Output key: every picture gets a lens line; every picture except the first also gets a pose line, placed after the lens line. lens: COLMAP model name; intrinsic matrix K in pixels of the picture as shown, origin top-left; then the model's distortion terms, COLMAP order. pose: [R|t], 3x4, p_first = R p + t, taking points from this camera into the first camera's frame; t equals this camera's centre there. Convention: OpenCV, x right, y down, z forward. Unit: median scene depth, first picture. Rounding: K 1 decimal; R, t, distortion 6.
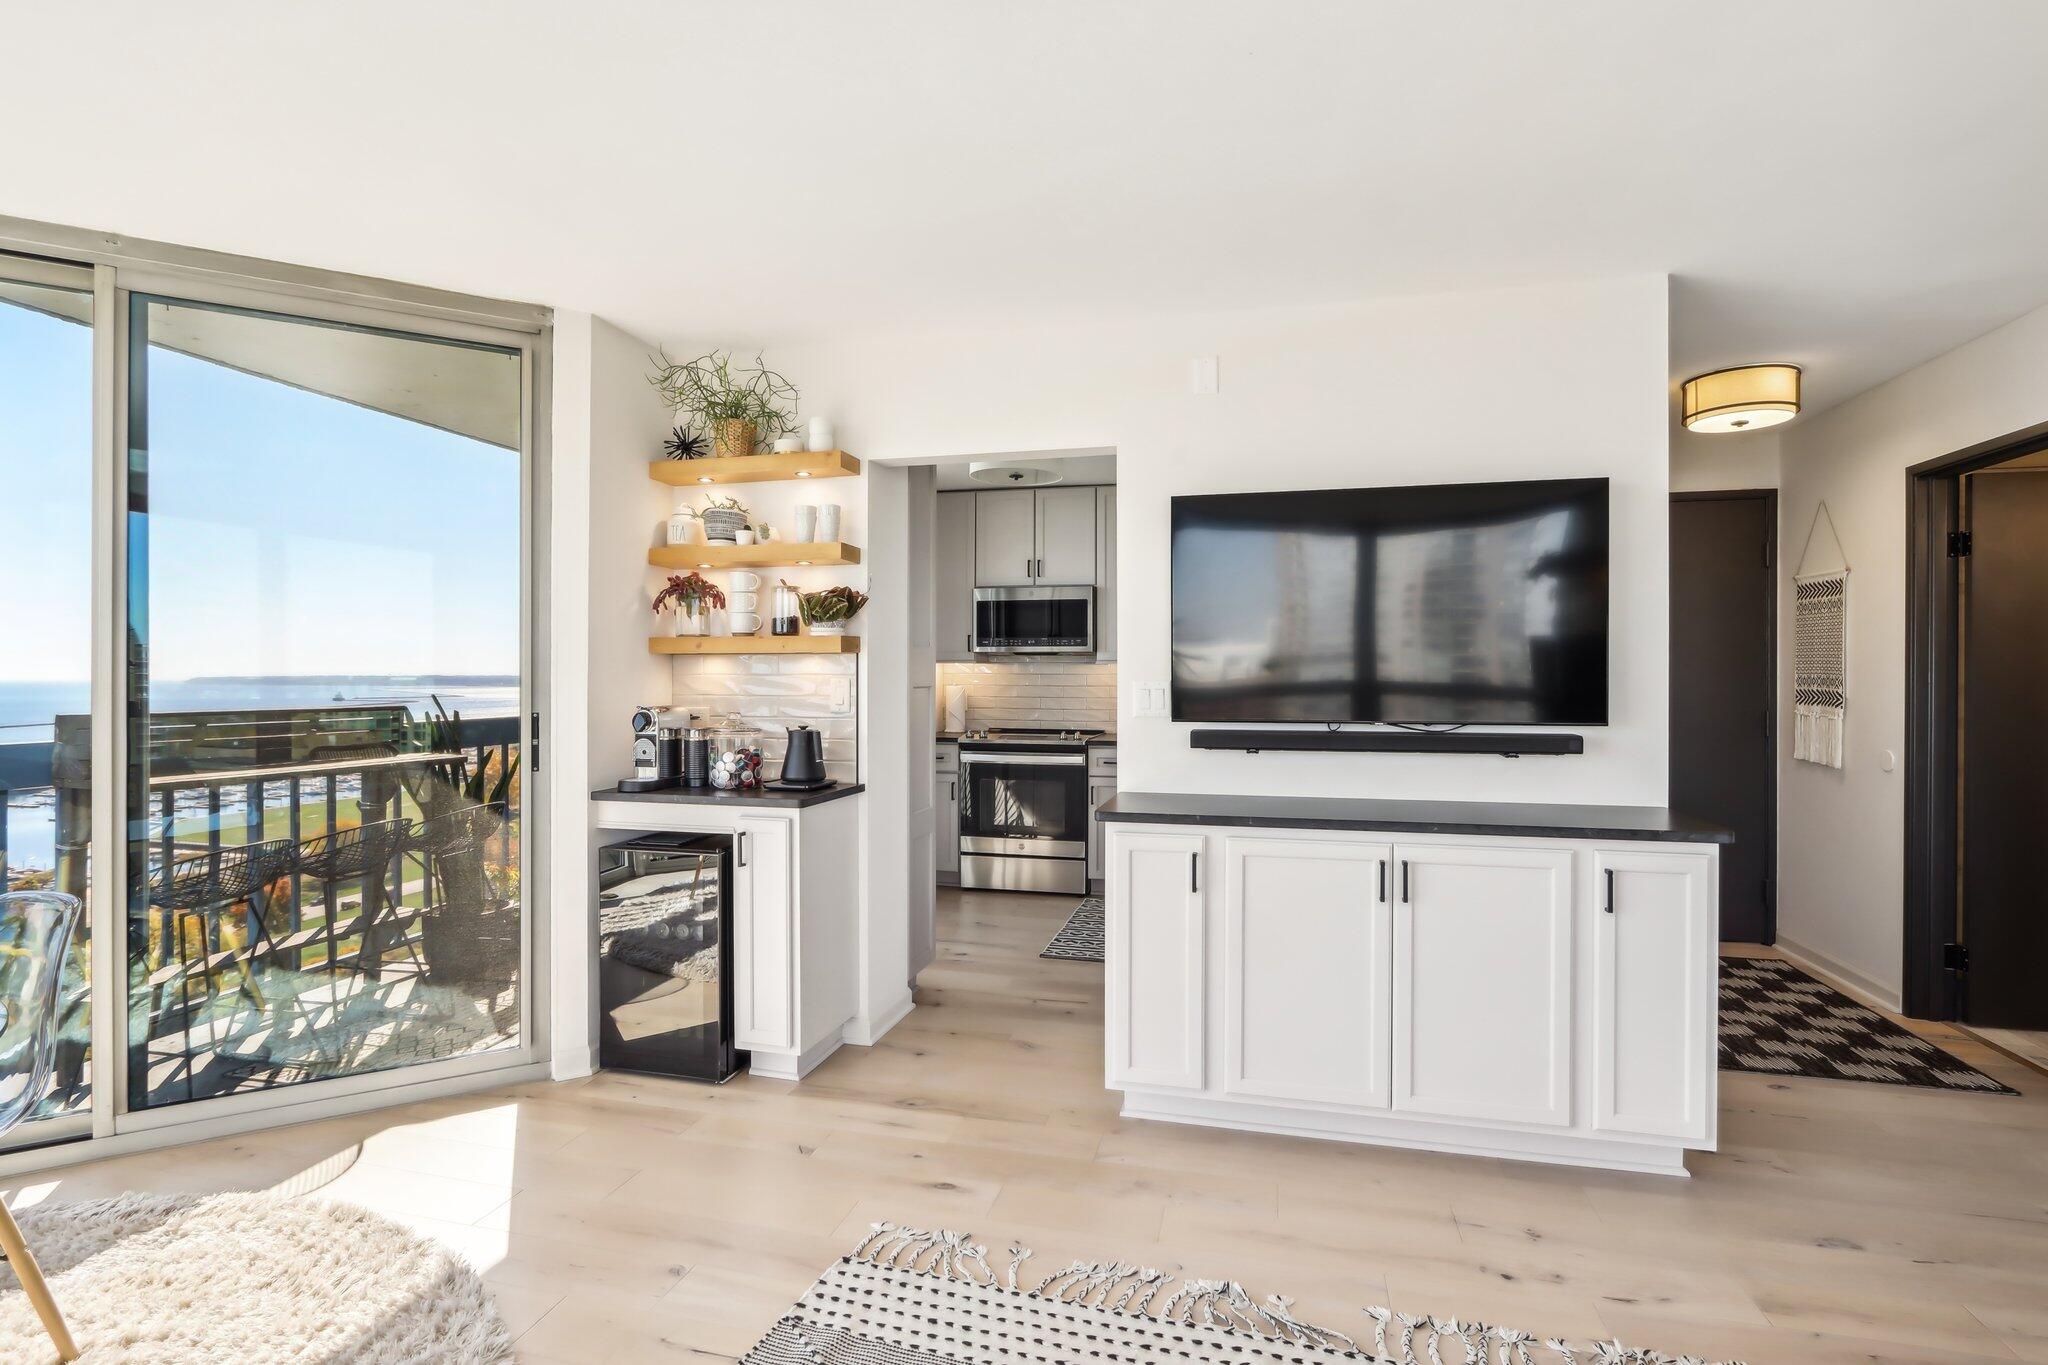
lens RADIAL K [[974.1, 0, 1028.8], [0, 974.1, 676.5], [0, 0, 1]] dist [-0.013969, 0.000352]
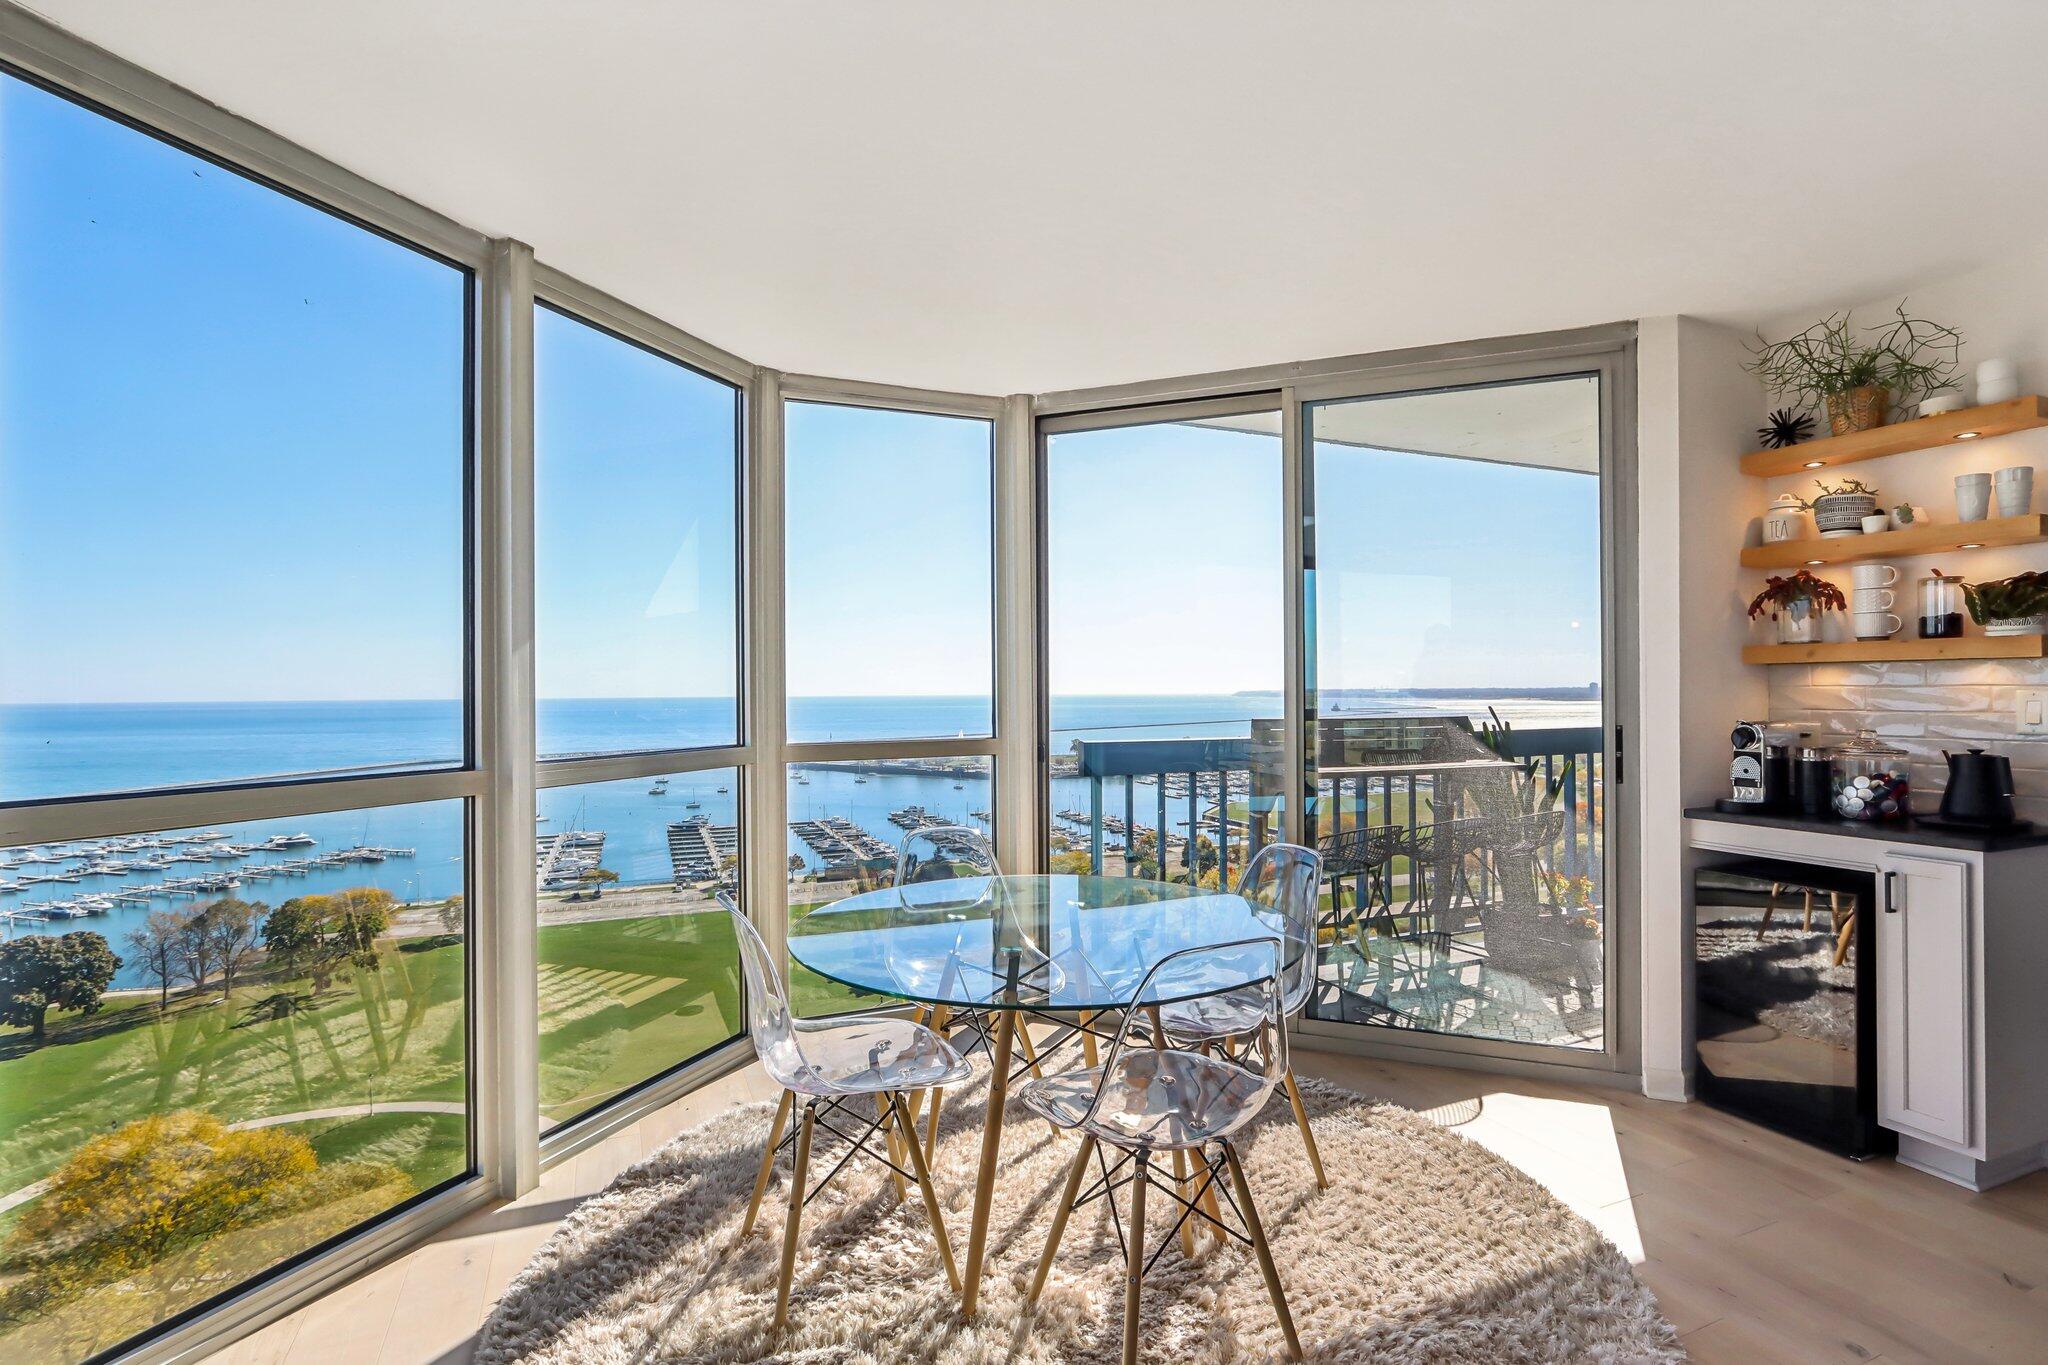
lens RADIAL K [[980.5, 0, 1033.1], [0, 980.5, 682.5], [0, 0, 1]] dist [-0.012021, 0.000266]
pose [[0.608816, -0.010074, -0.793247, -0.070147], [0.004848, 0.999948, -0.008978, -0.000965], [0.793297, 0.001620, 0.608833, -0.098054]]
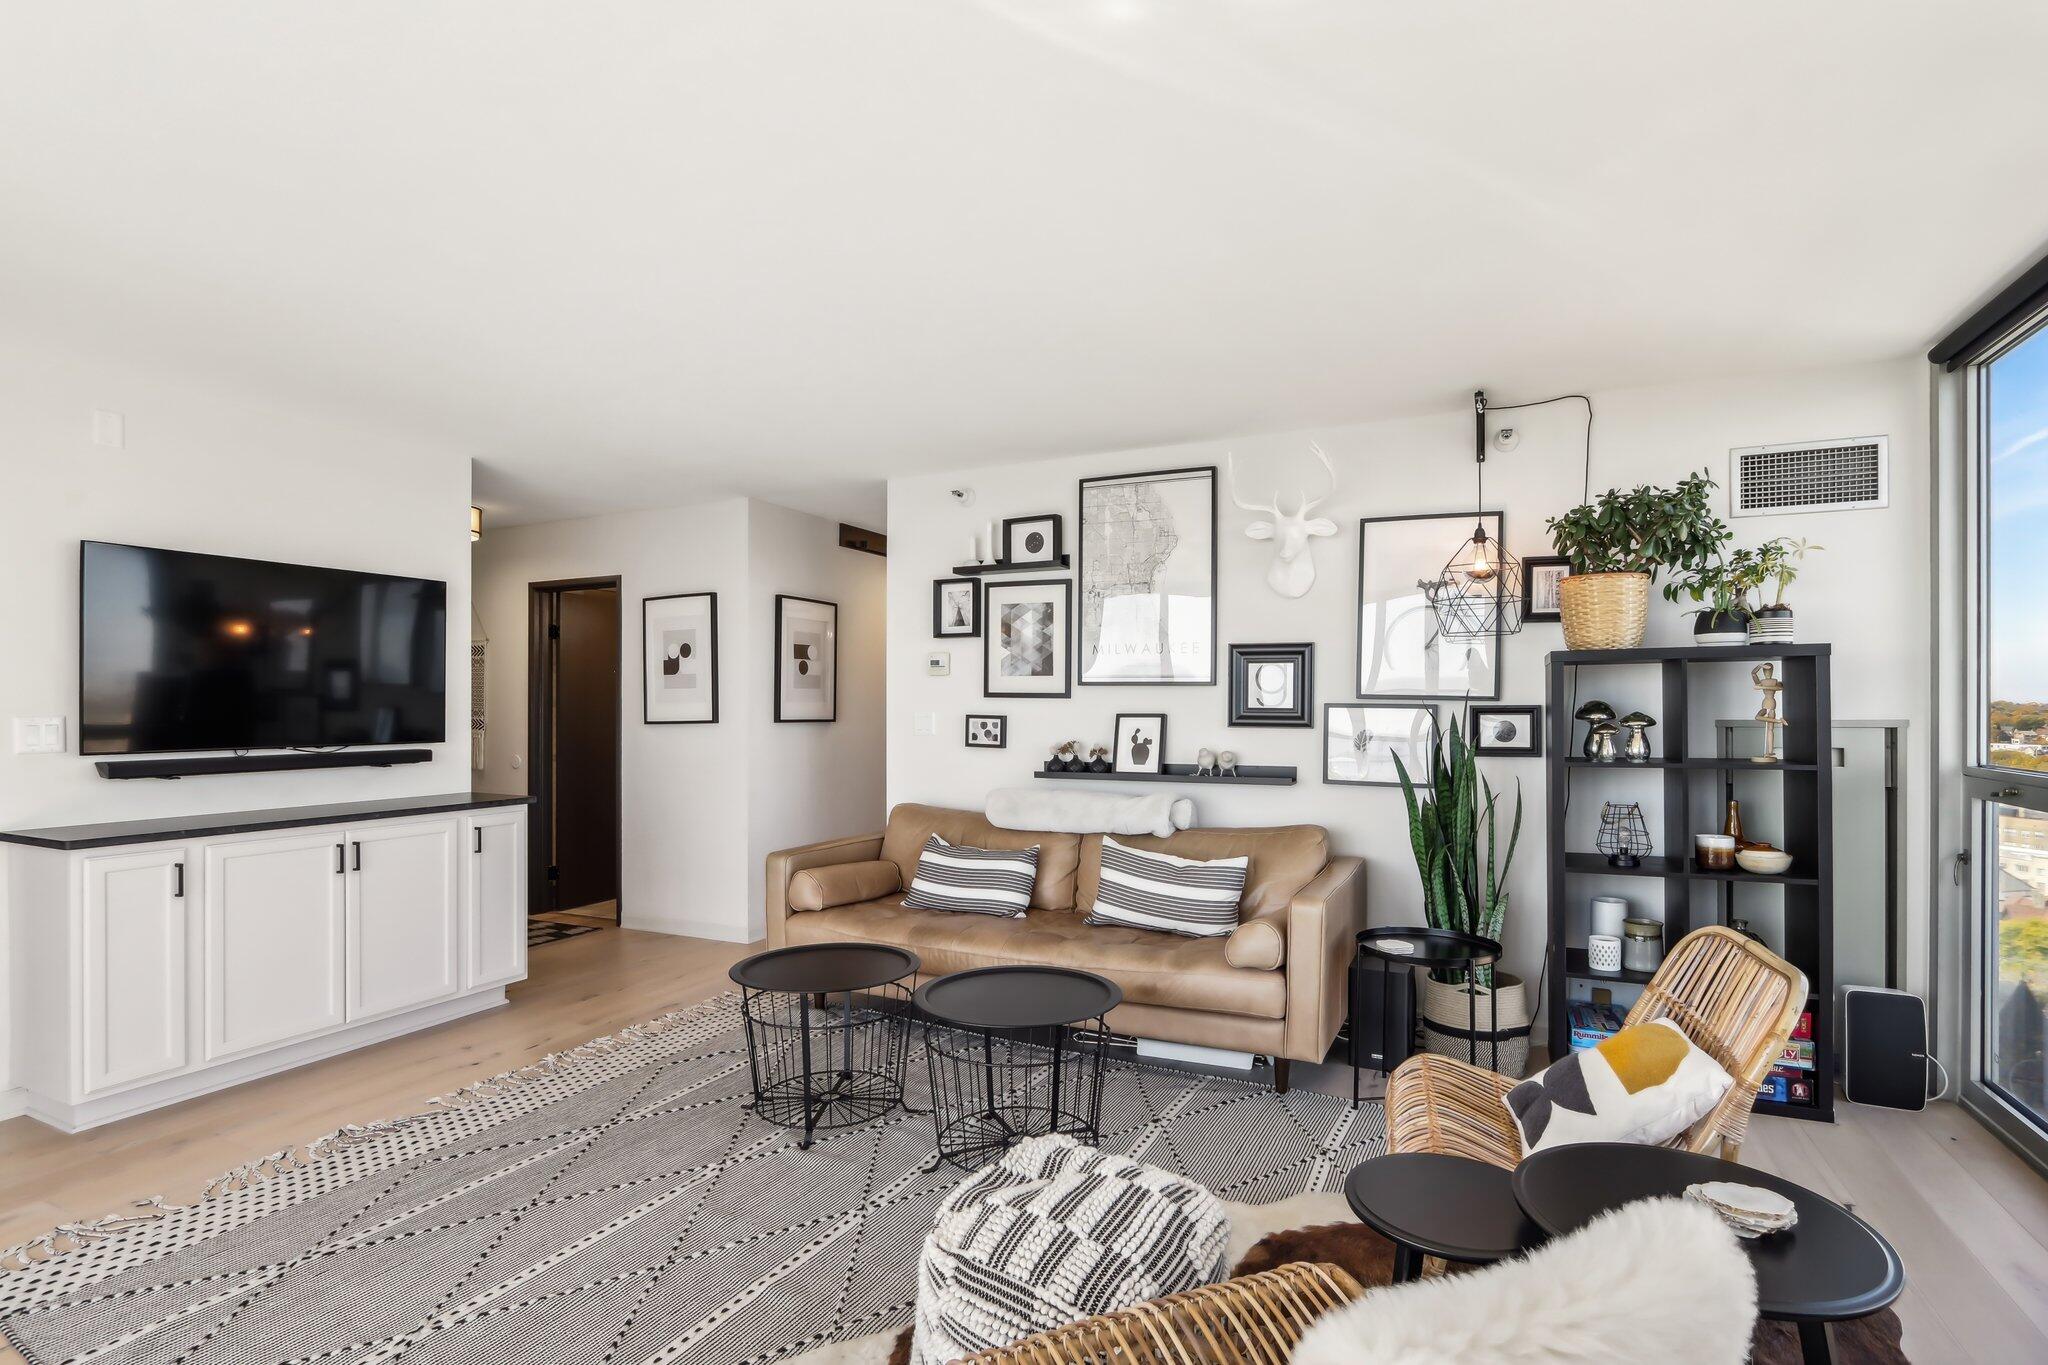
lens RADIAL K [[984.6, 0, 1042.2], [0, 984.6, 703.5], [0, 0, 1]] dist [-0.012390, 0.001041]
pose [[0.180754, -0.003582, 0.983522, -0.632051], [0.006485, 0.999976, 0.002450, -0.006848], [-0.983507, 0.005935, 0.180772, -0.188749]]
